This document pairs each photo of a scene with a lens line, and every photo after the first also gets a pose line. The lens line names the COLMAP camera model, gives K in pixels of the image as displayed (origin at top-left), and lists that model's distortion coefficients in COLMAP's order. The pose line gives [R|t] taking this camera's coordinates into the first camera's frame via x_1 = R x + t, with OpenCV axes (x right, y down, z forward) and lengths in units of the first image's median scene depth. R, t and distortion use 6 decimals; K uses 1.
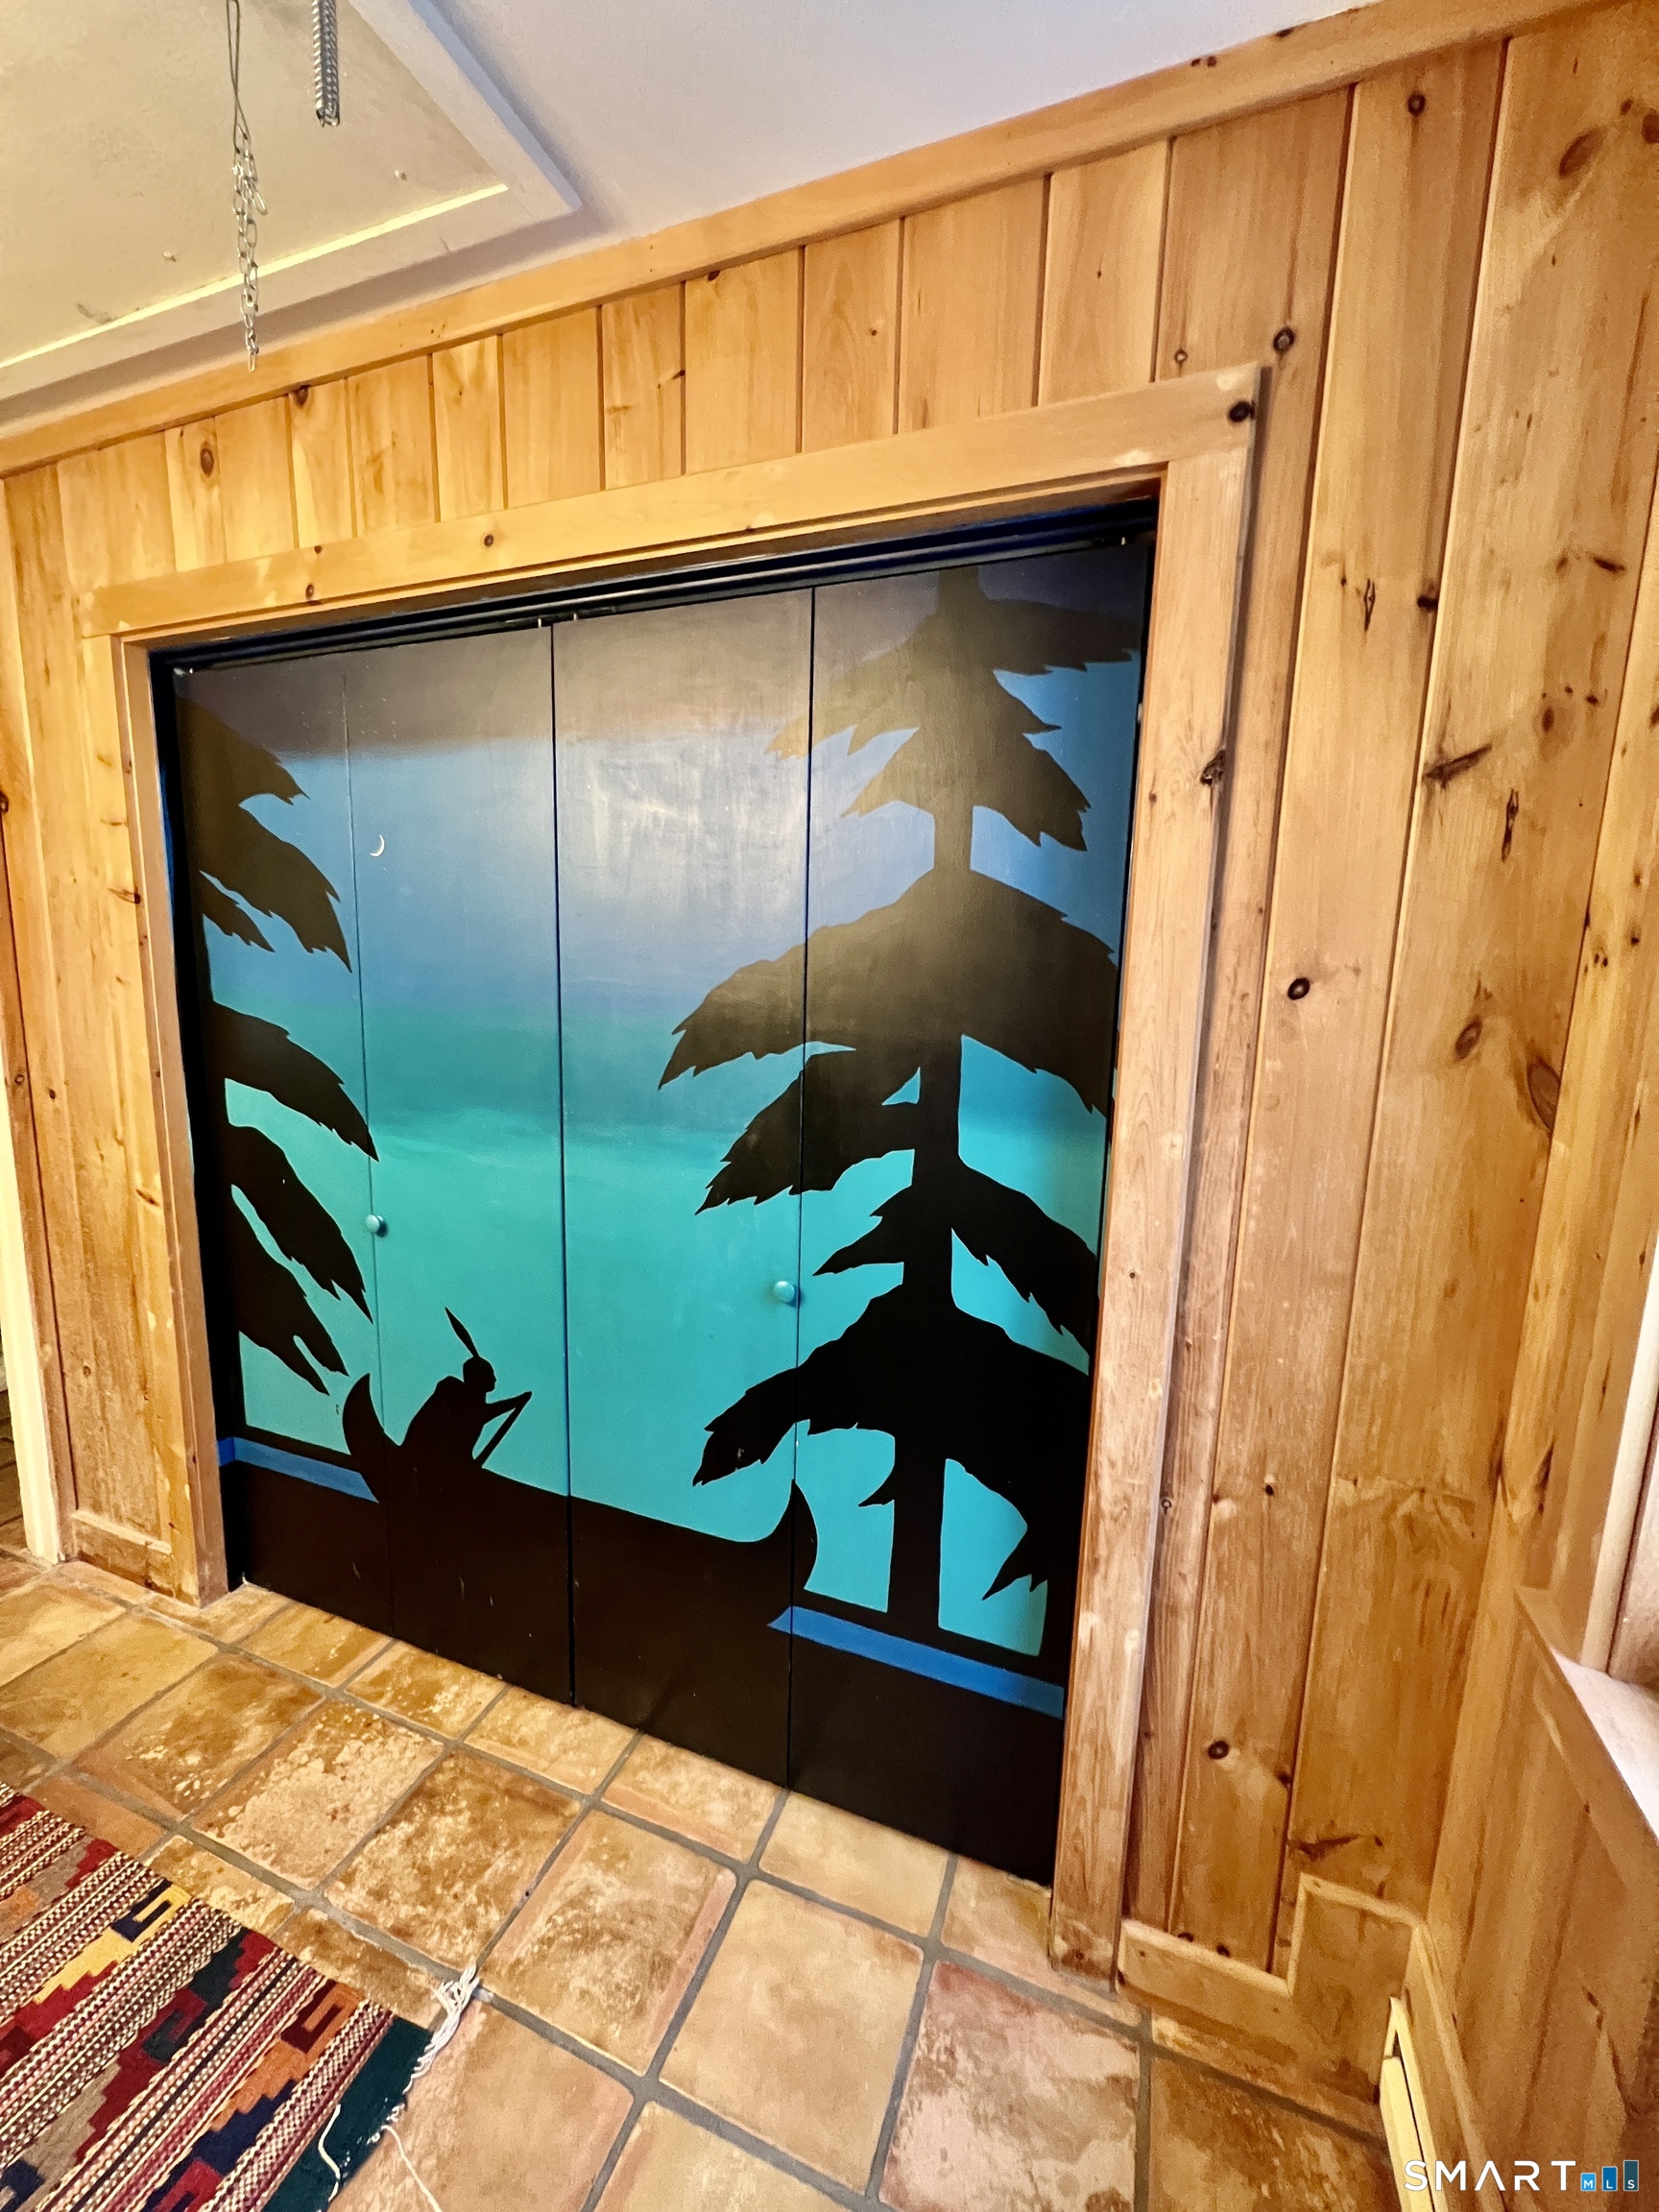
lens RADIAL K [[882.4, 0, 831.2], [0, 882.4, 1107.6], [0, 0, 1]] dist [-0.000779, -0.000098]
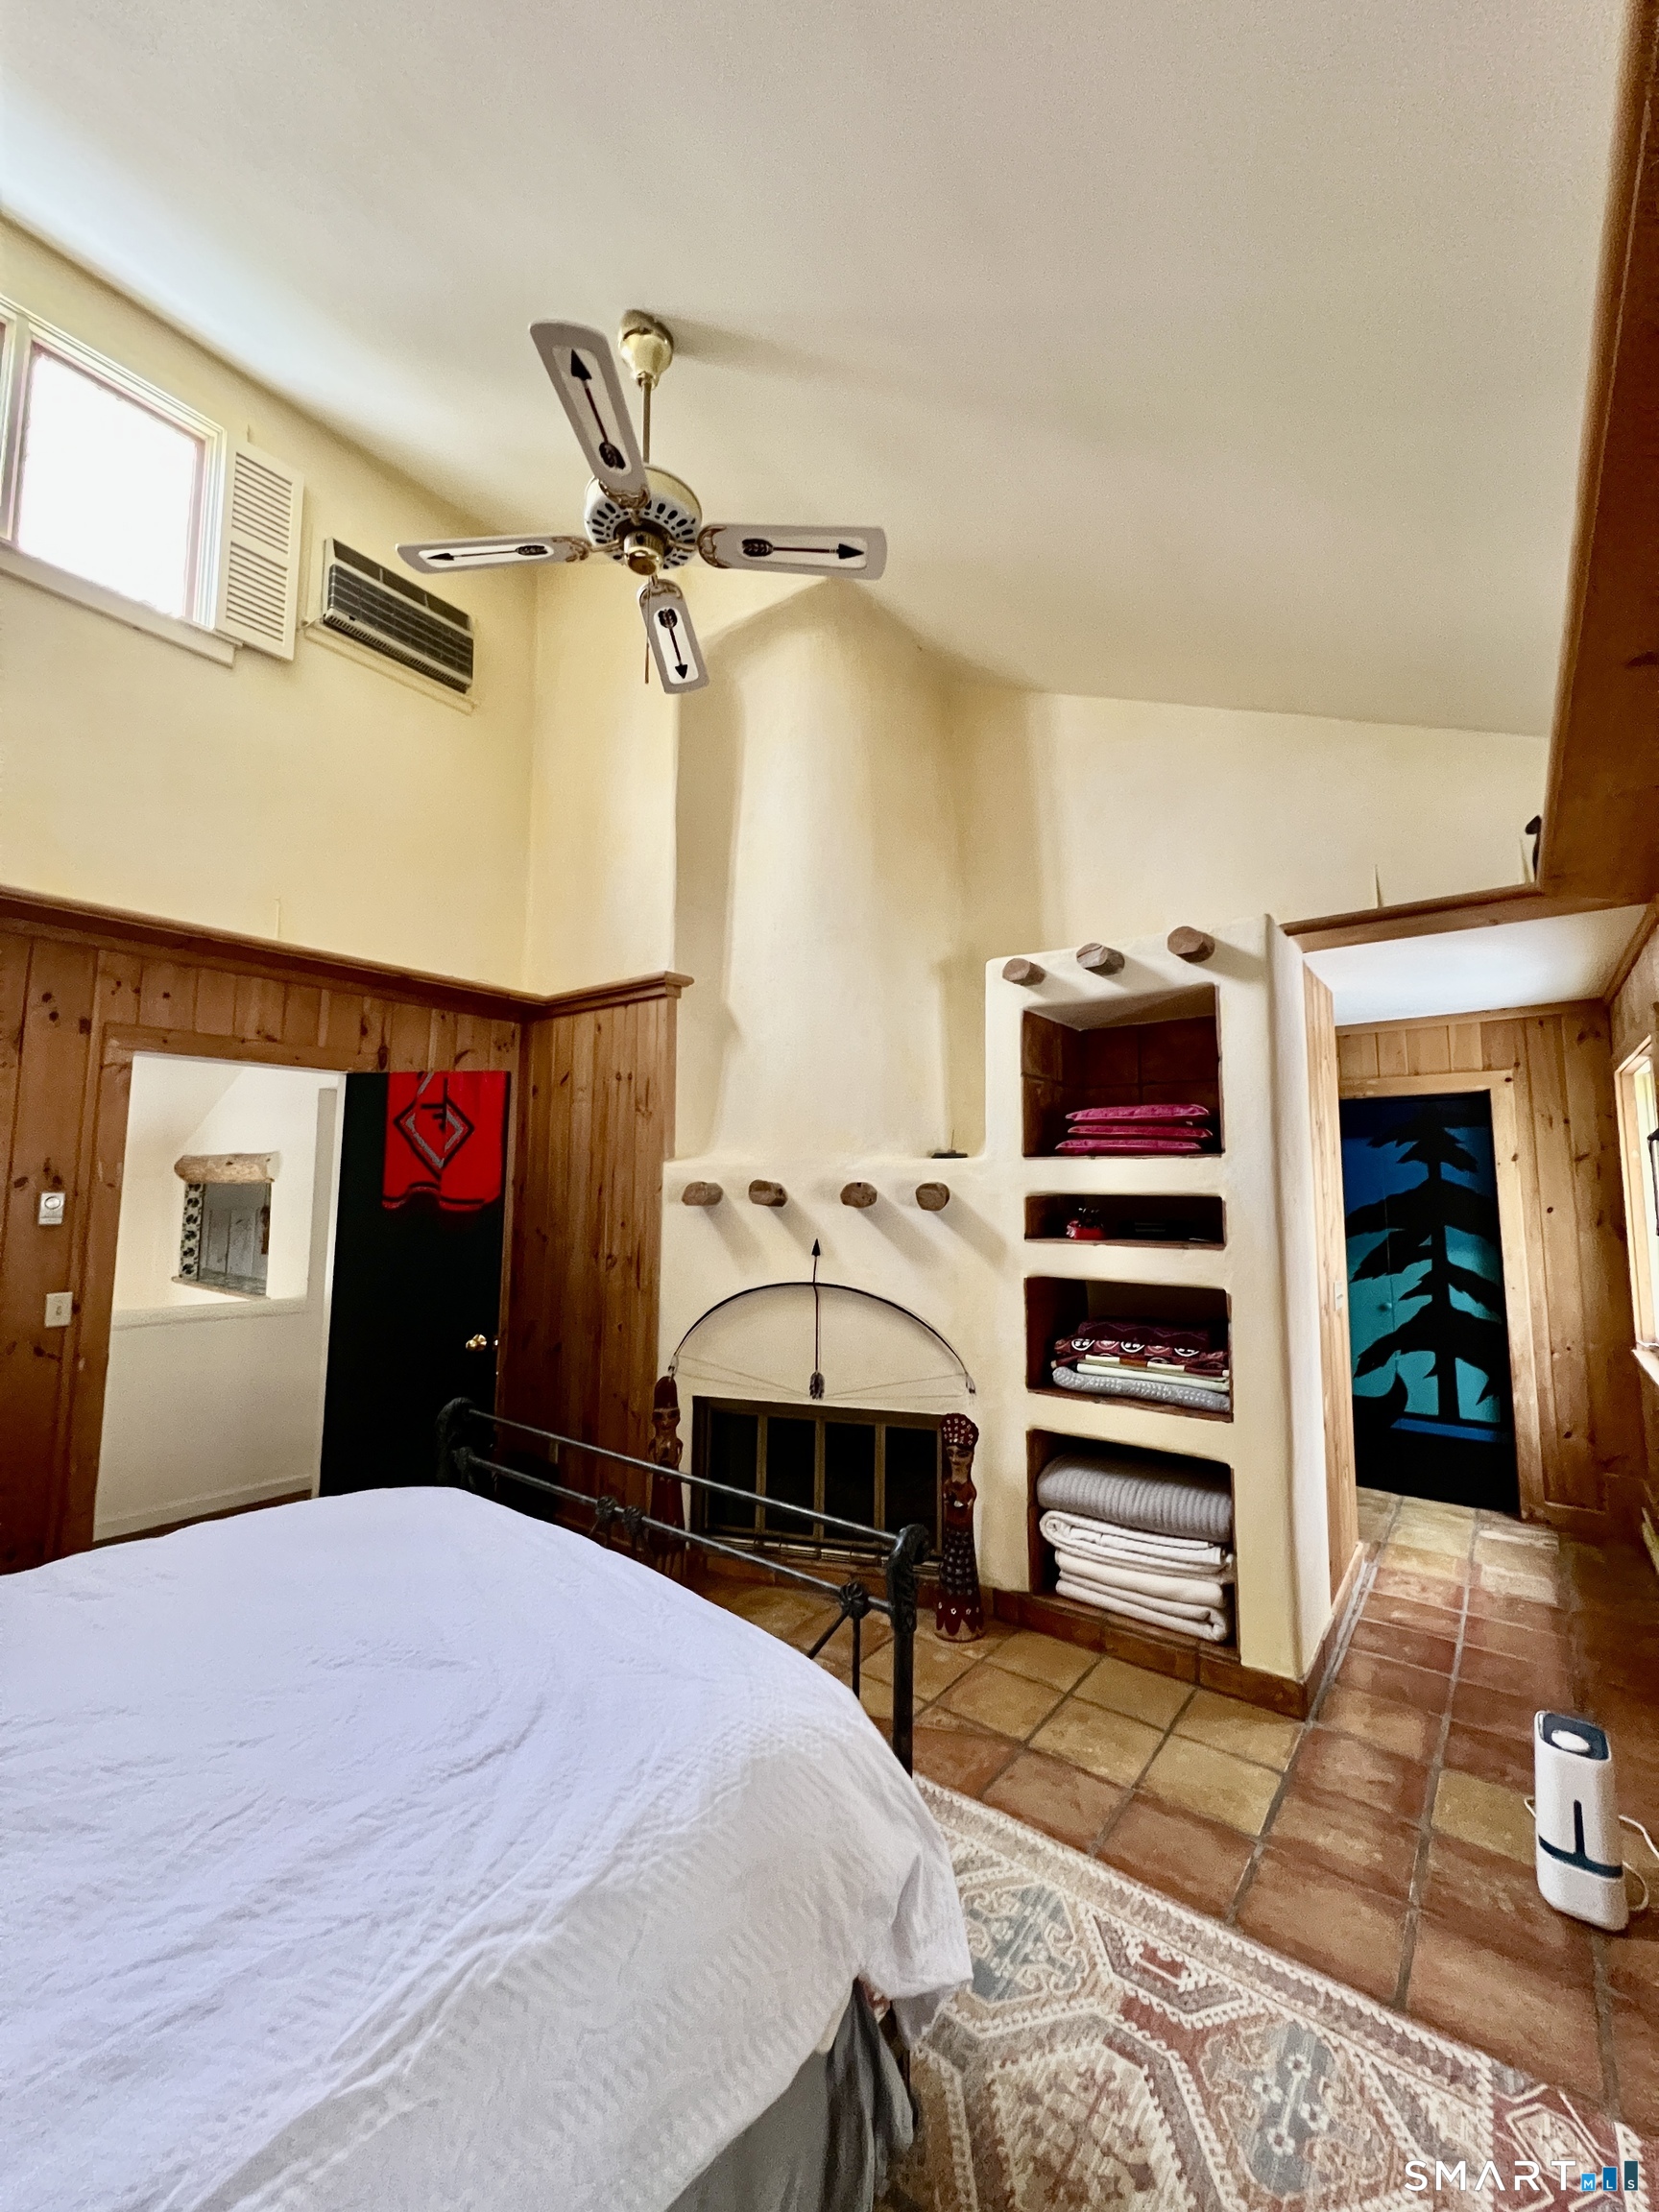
lens RADIAL K [[882.4, 0, 829.0], [0, 882.4, 1106.1], [0, 0, 1]] dist [-0.000779, -0.000098]
pose [[0.961471, -0.050312, -0.270264, -1.173137], [-0.020989, 0.966805, -0.254651, 0.386629], [0.274105, 0.250512, 0.928499, -2.895223]]
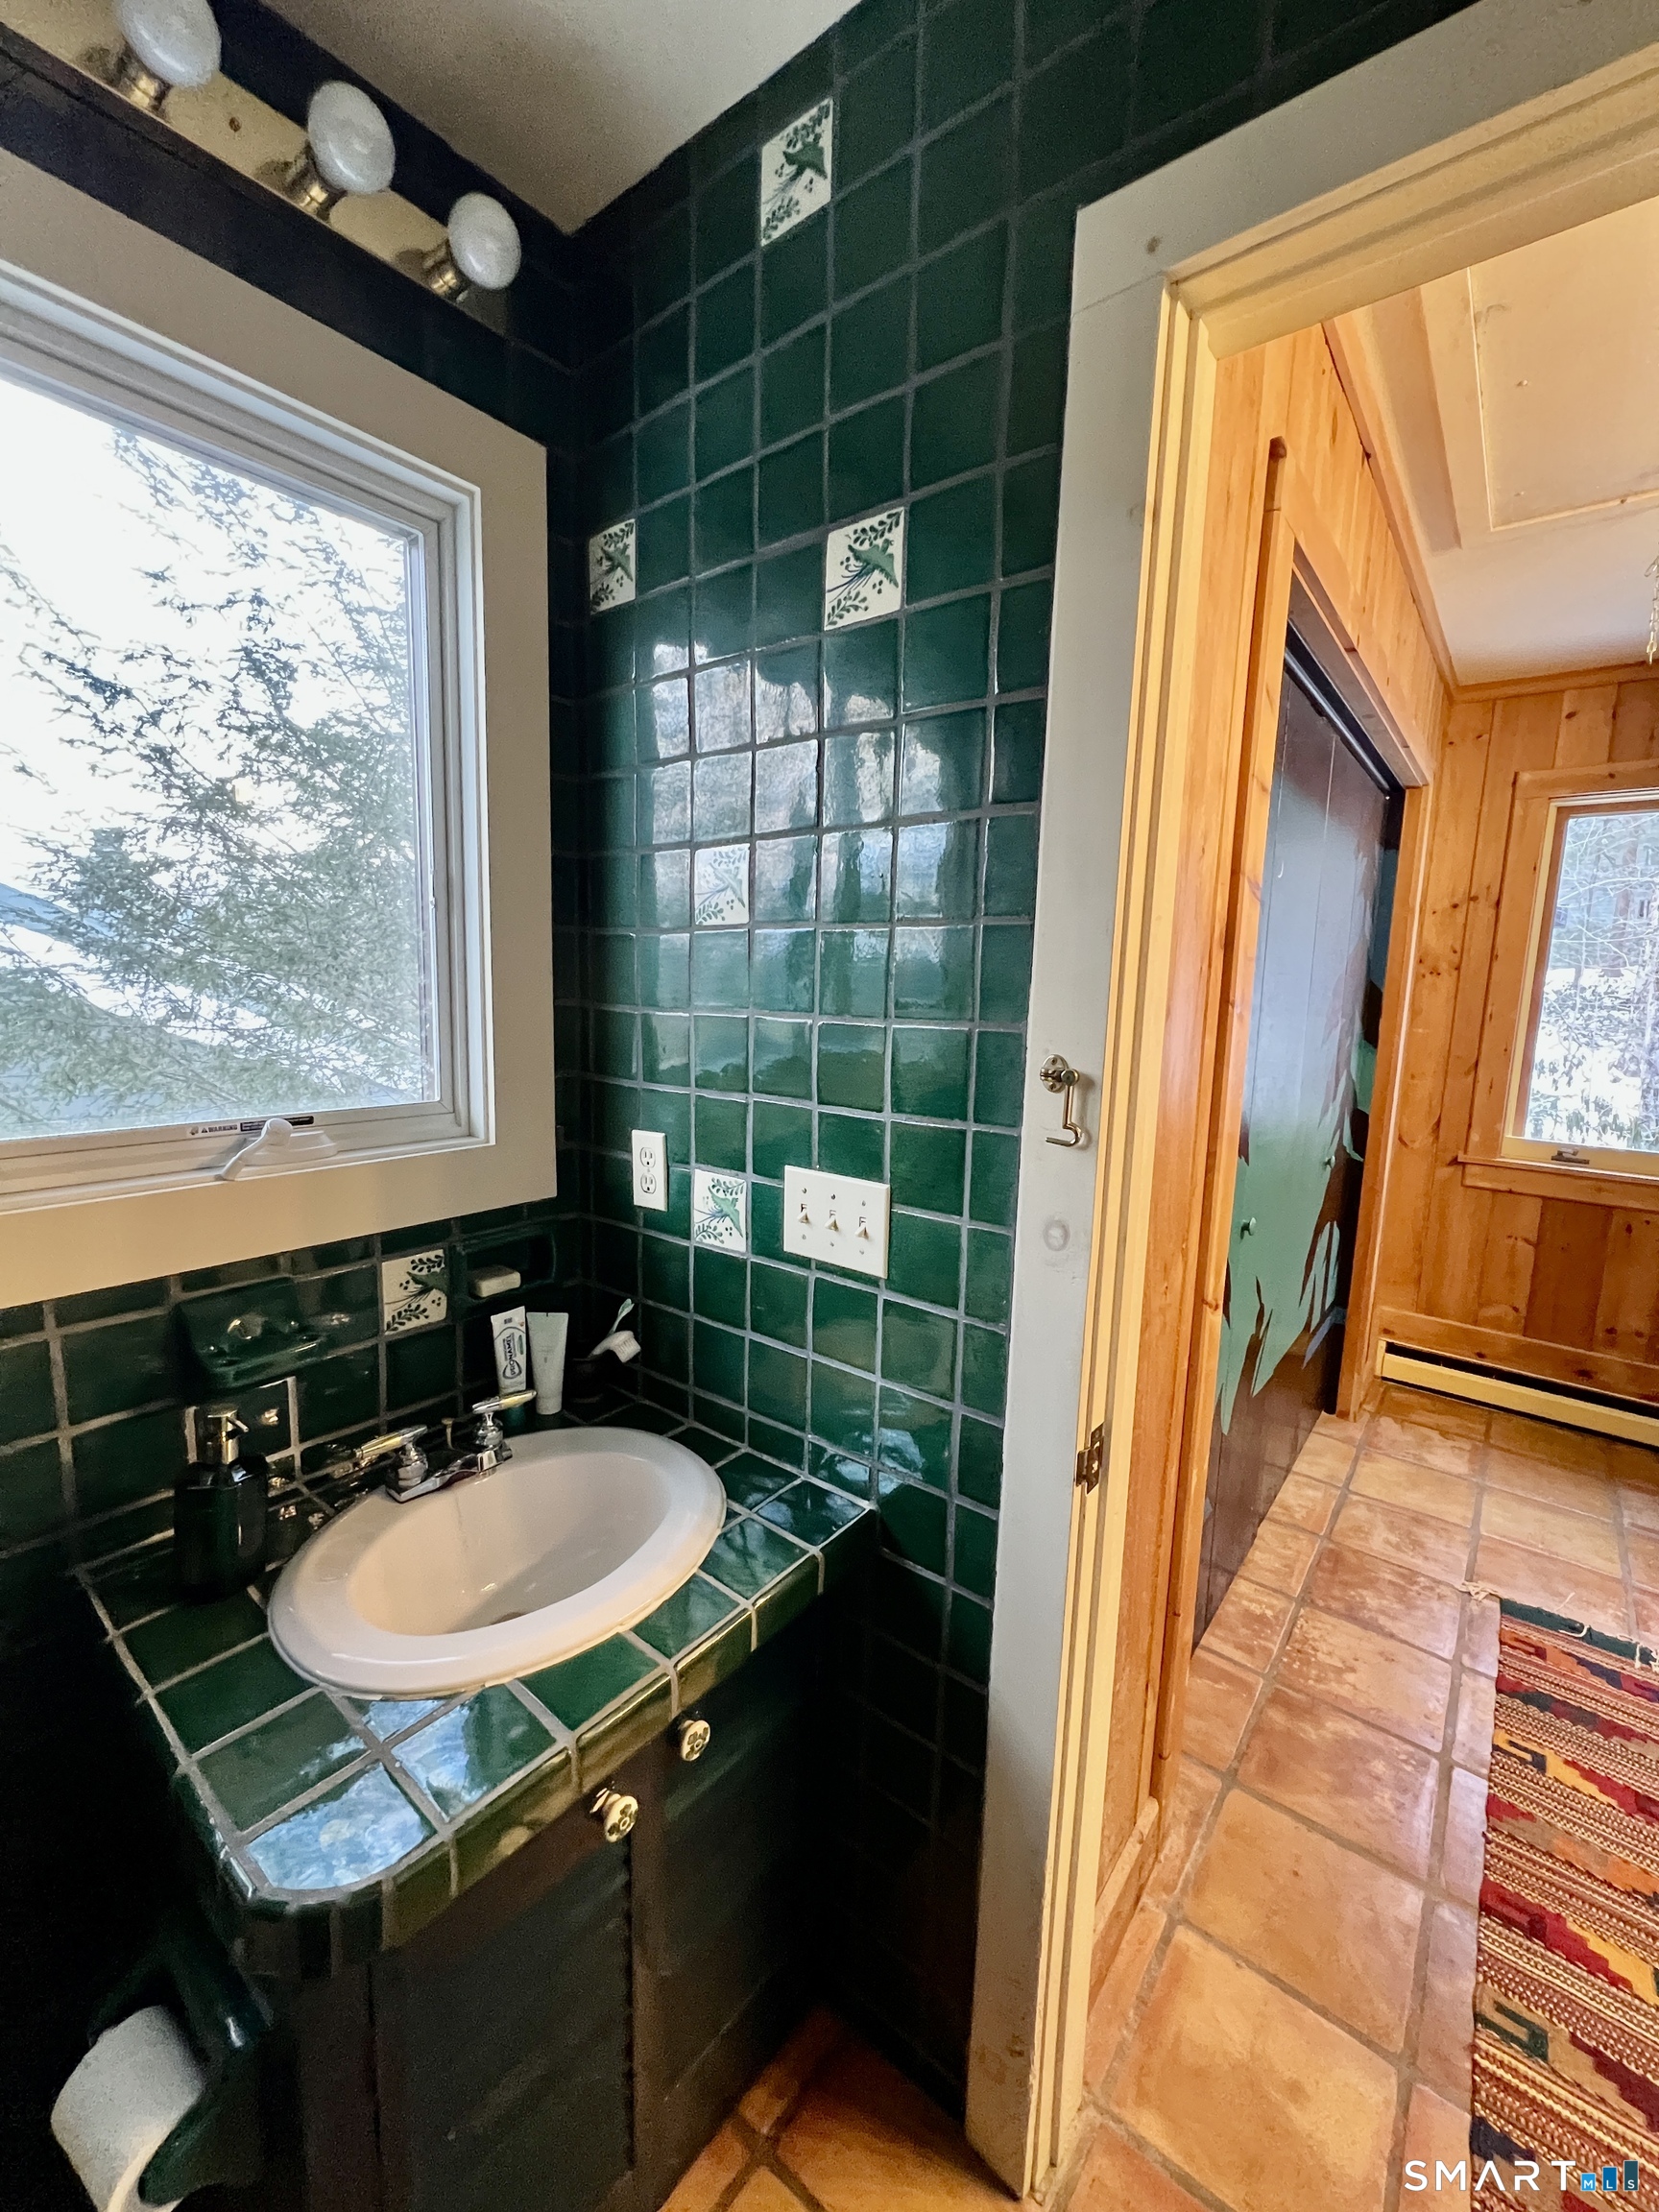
lens RADIAL K [[886.3, 0, 829.3], [0, 886.3, 1101.8], [0, 0, 1]] dist [-0.000222, -0.000085]
pose [[0.304094, -0.150746, 0.940639, -2.116836], [0.129306, 0.984794, 0.116019, -0.253993], [-0.943826, 0.086350, 0.318963, 1.453678]]
